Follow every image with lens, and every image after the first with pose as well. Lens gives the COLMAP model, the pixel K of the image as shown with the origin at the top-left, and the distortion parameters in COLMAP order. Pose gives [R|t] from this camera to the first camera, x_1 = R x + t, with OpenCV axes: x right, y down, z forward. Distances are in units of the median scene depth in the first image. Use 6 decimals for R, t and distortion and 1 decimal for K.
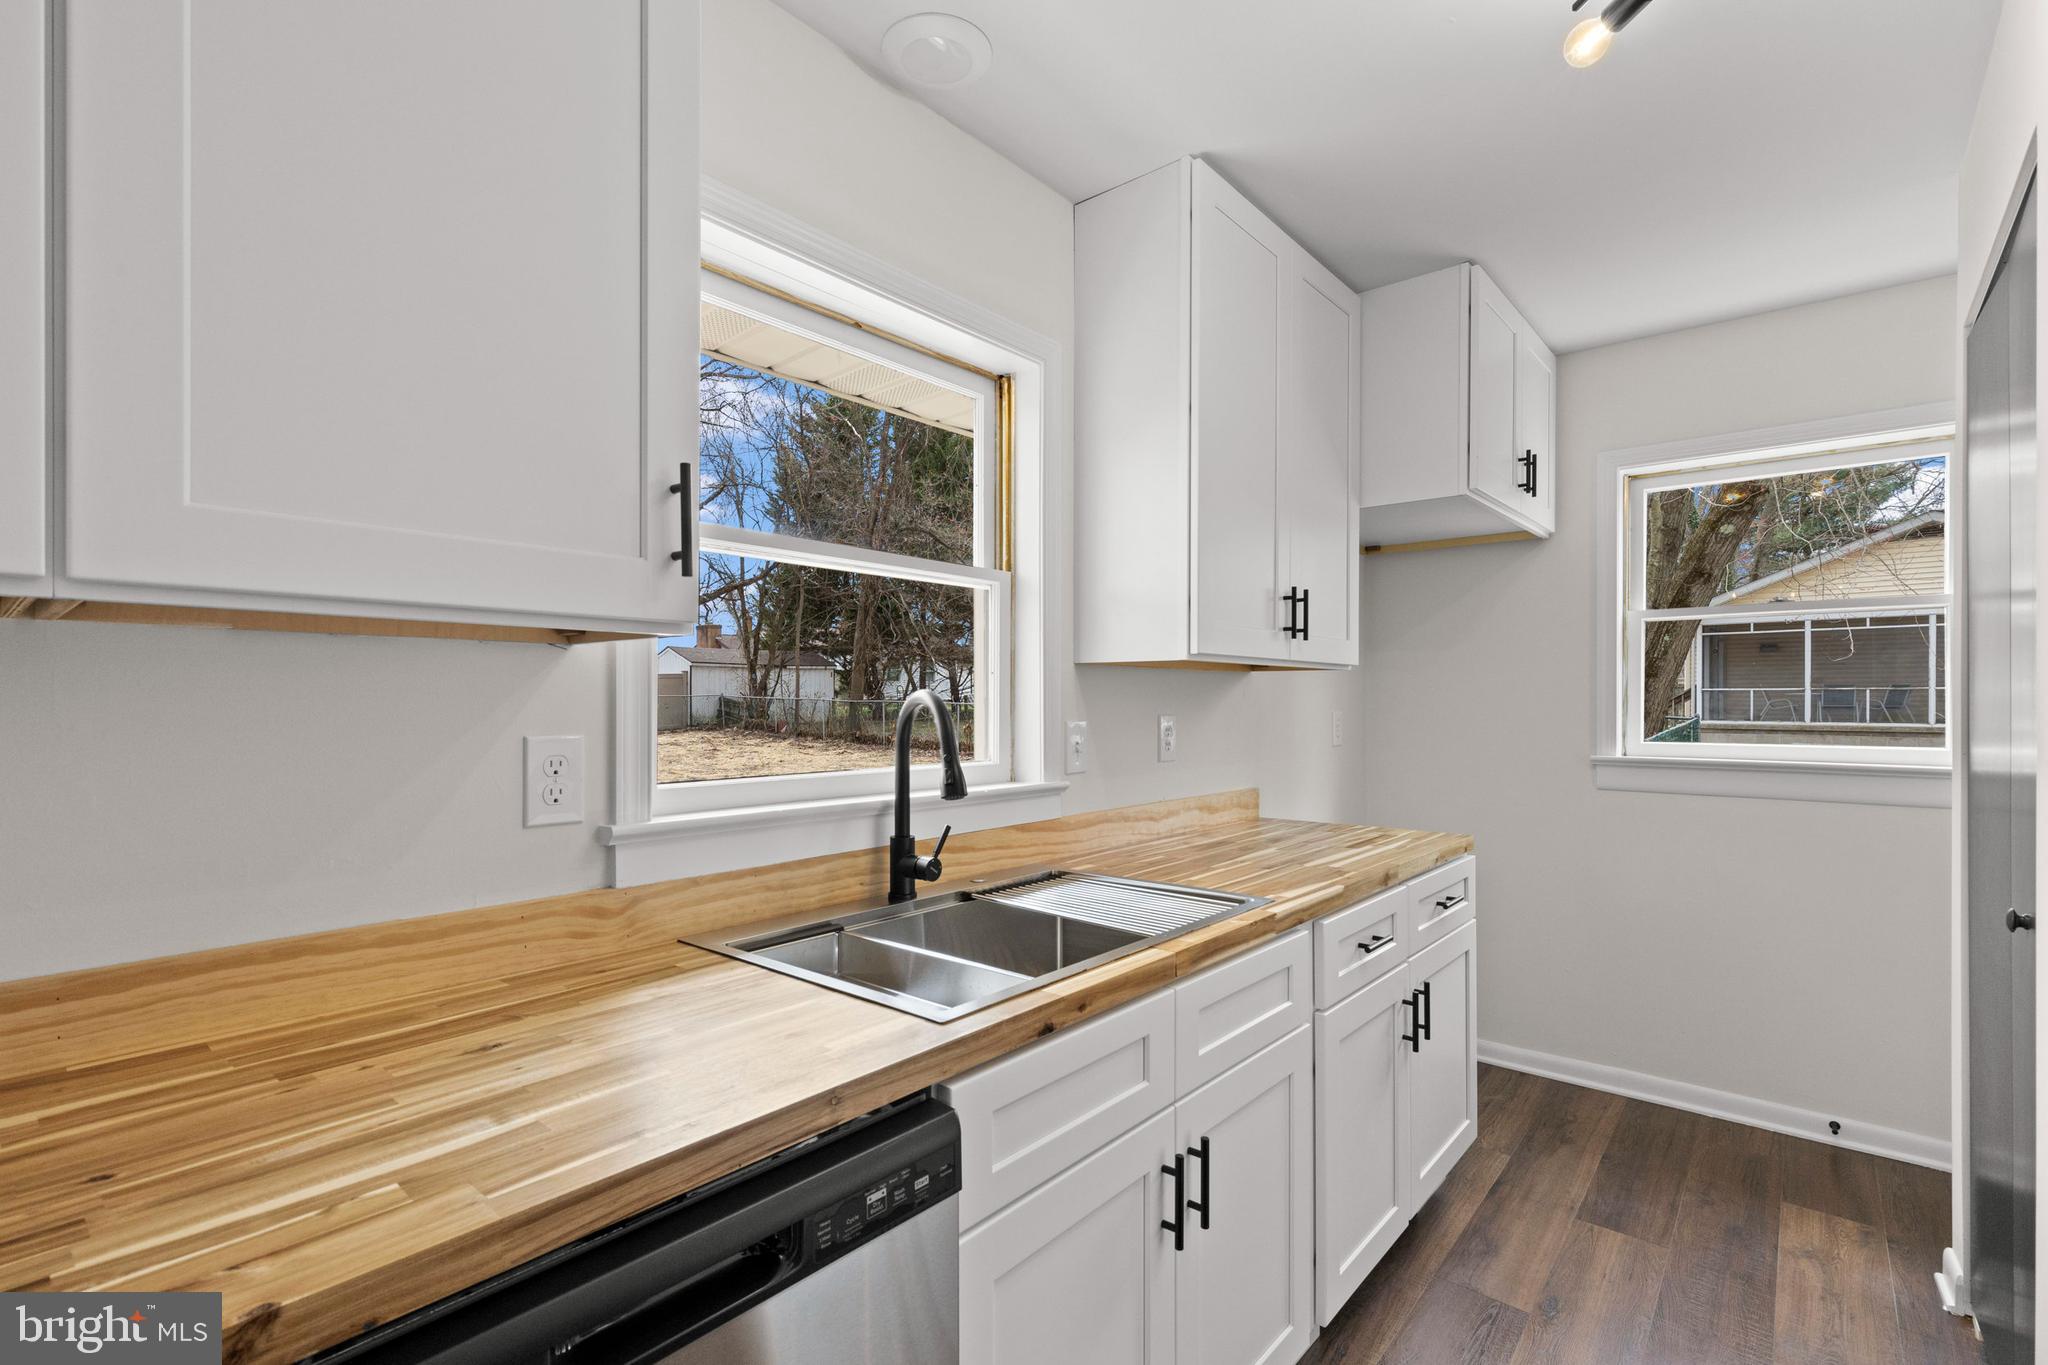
lens RADIAL K [[947.1, 0, 994.9], [0, 947.1, 700.3], [0, 0, 1]] dist [0.007240, -0.001306]
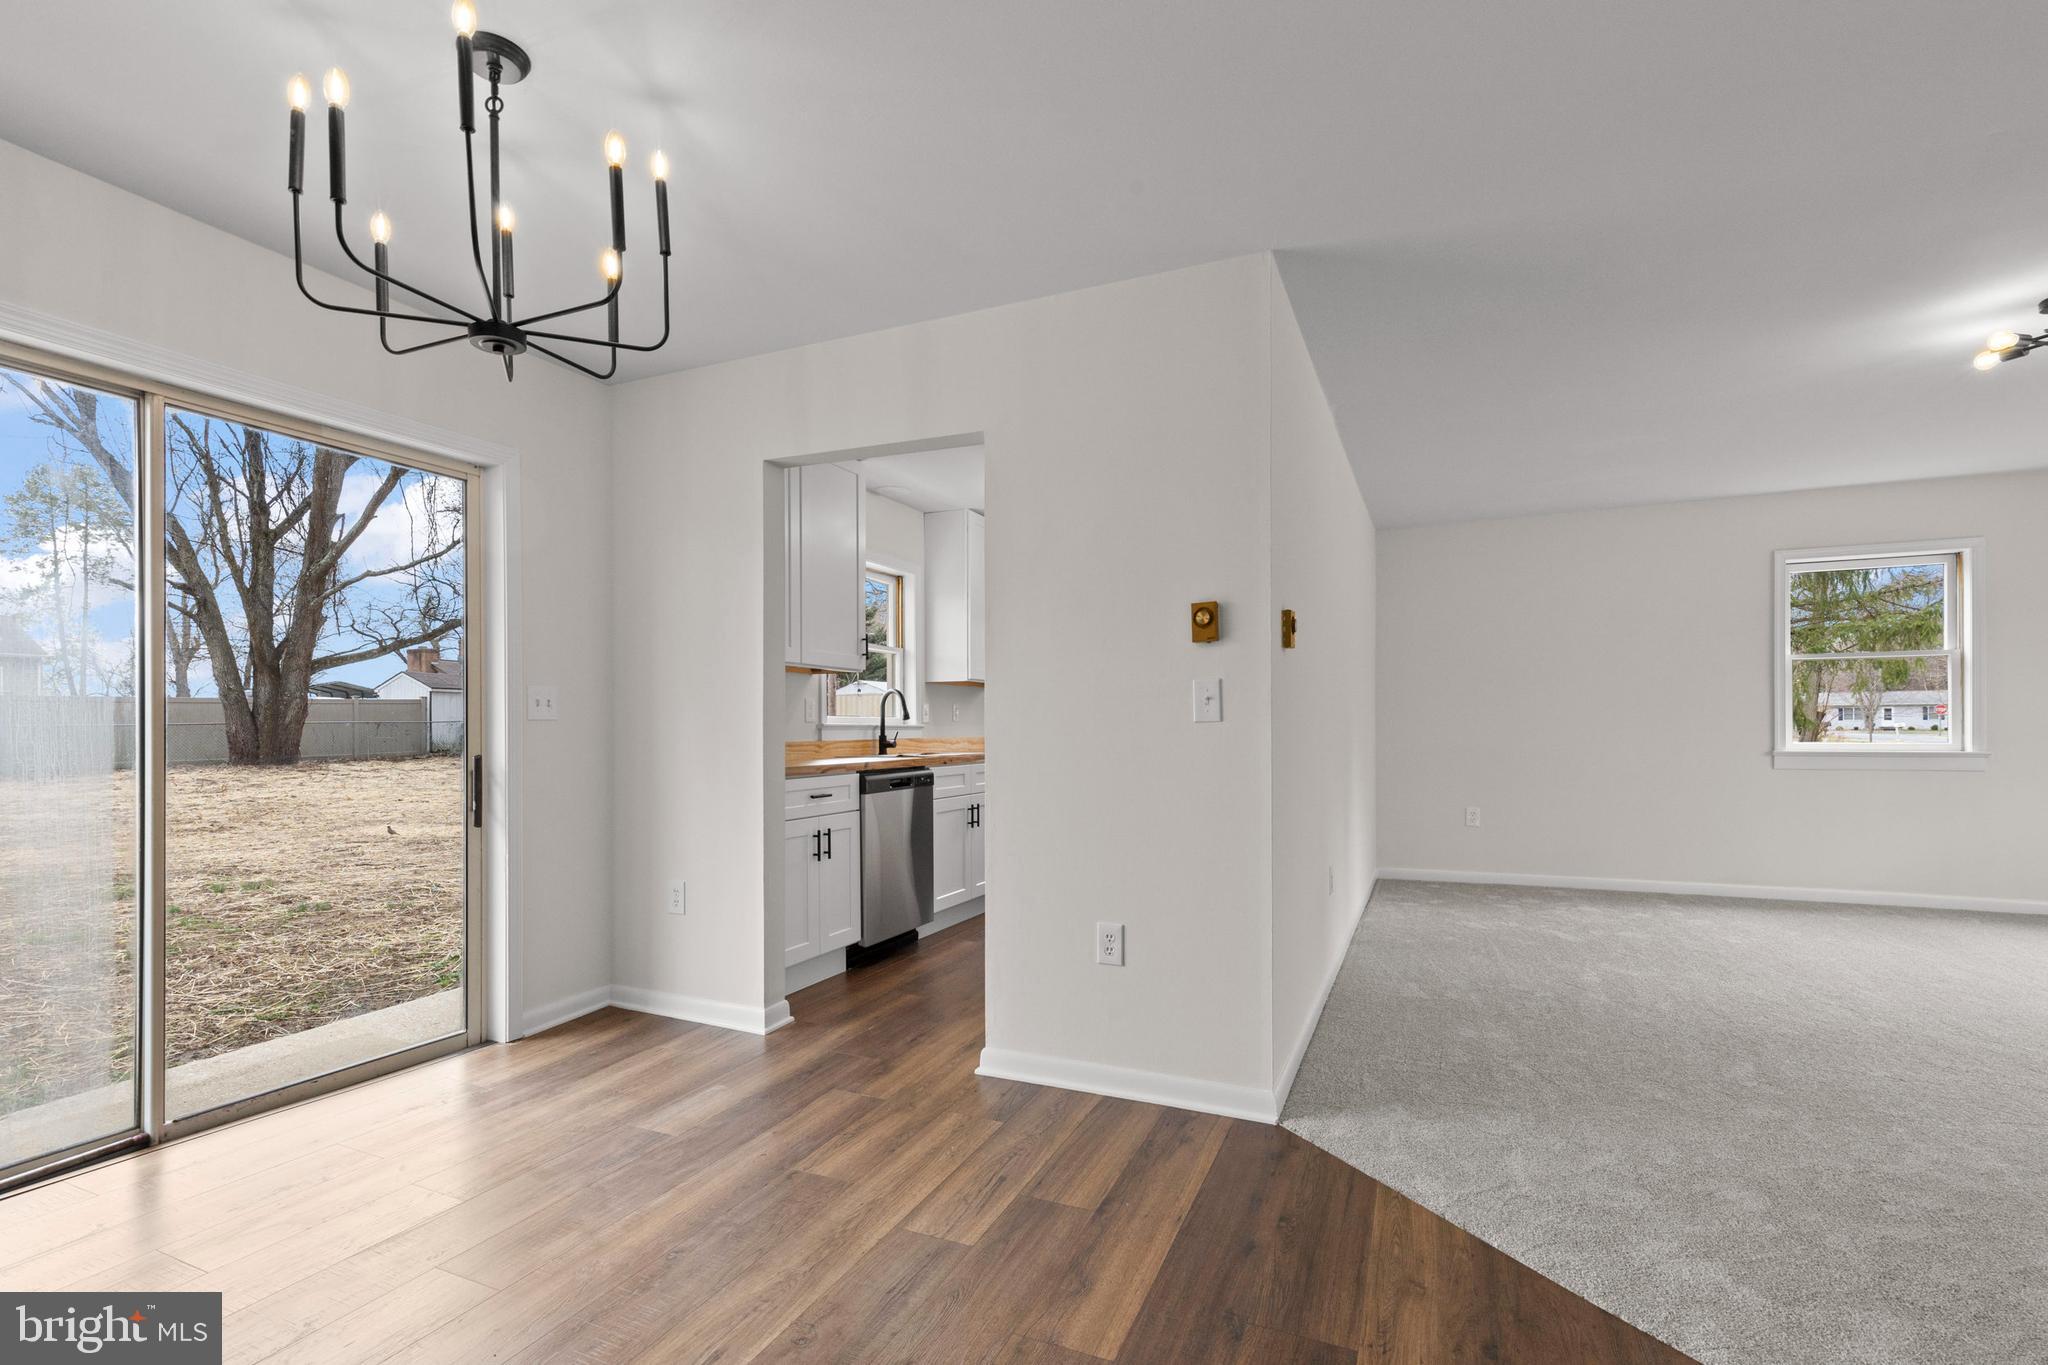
lens RADIAL K [[932.9, 0, 1020.0], [0, 932.9, 727.5], [0, 0, 1]] dist [-0.001625, -0.000349]
pose [[0.955316, -0.005407, 0.295537, -0.453969], [0.006058, 0.999981, -0.001287, 0.096811], [-0.295525, 0.003020, 0.955330, -1.652997]]
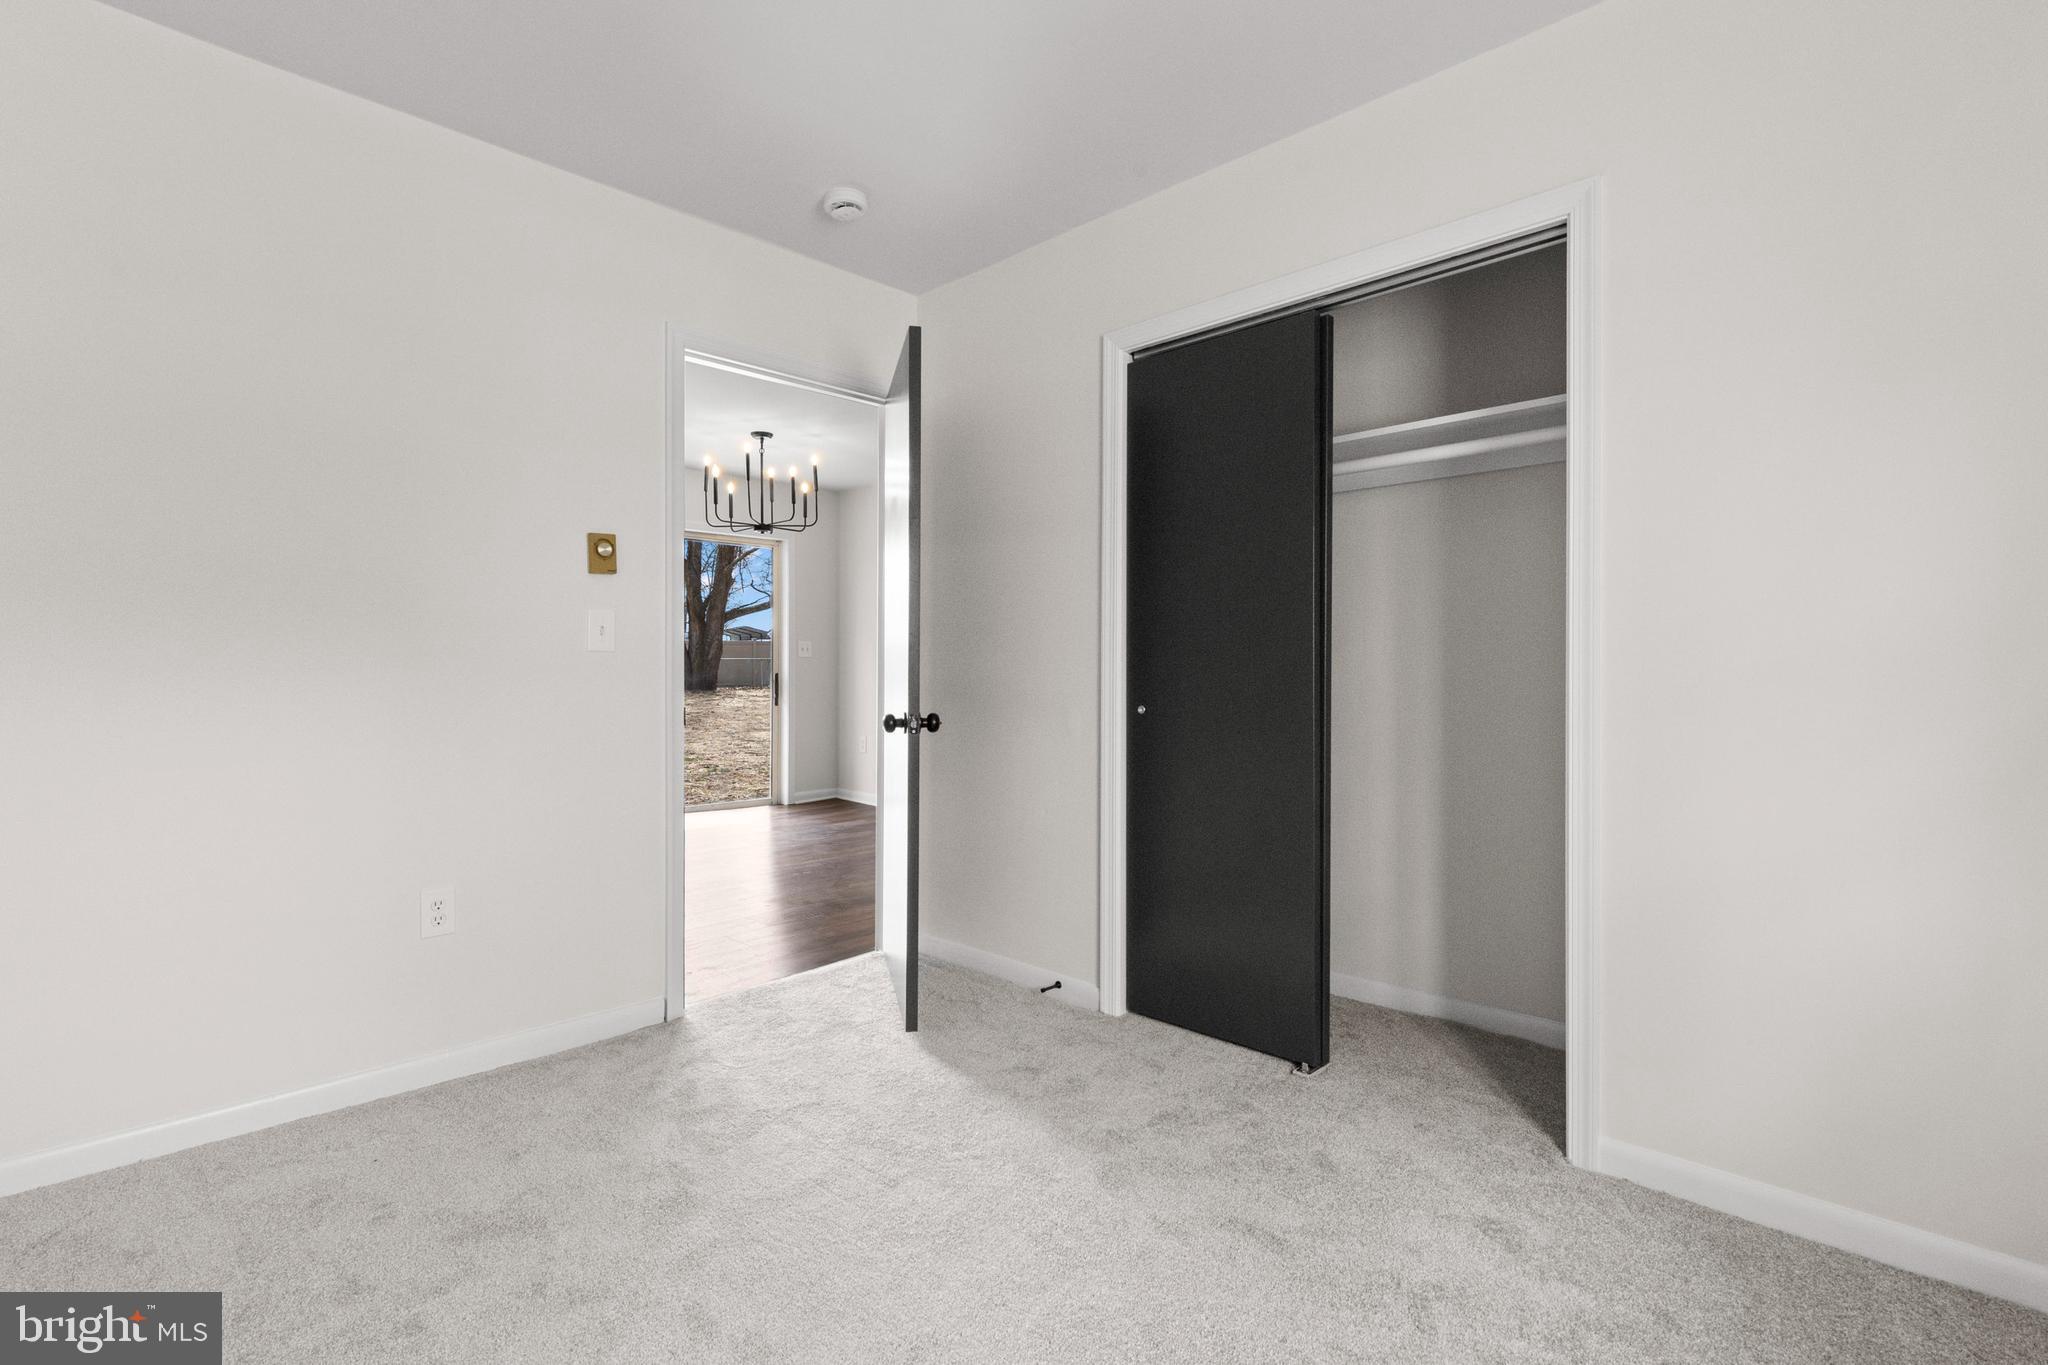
lens RADIAL K [[918.1, 0, 1019.9], [0, 918.1, 665.6], [0, 0, 1]] dist [0.002153, -0.000024]
pose [[0.999140, -0.001196, -0.041438, 0.140822], [0.001128, 0.999998, -0.001650, 0.111426], [0.041440, 0.001602, 0.999140, -3.150541]]
